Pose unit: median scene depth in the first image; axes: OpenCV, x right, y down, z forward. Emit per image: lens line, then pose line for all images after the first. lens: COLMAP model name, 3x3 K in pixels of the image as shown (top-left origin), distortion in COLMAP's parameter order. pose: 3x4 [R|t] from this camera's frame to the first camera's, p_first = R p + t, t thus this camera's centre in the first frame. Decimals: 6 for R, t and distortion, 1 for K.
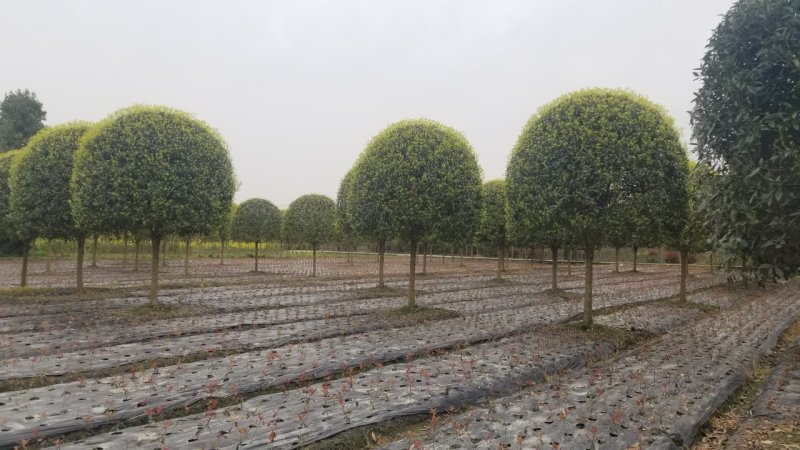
lens RADIAL K [[632.9, 0, 400.0], [0, 632.9, 225.0], [0, 0, 1]] dist [0.070214, -0.098065]
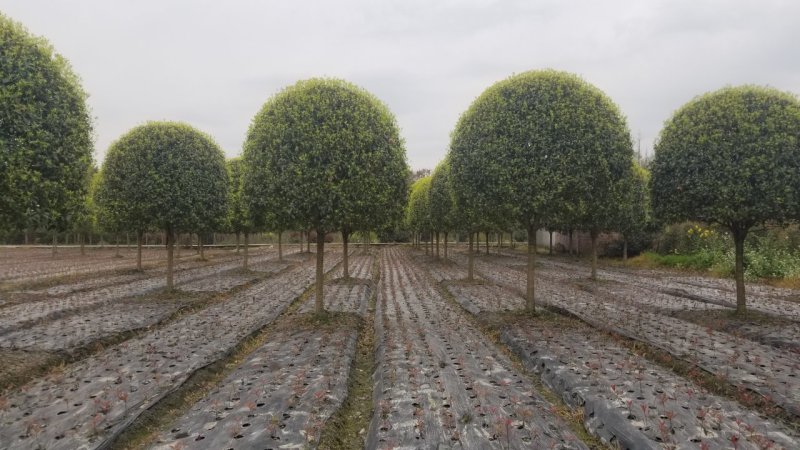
lens RADIAL K [[632.9, 0, 400.0], [0, 632.9, 225.0], [0, 0, 1]] dist [0.070214, -0.098065]
pose [[0.793063, -0.021068, 0.608776, -0.393300], [0.003554, 0.999545, 0.029962, -0.007265], [-0.609130, -0.021598, 0.792777, 0.308360]]
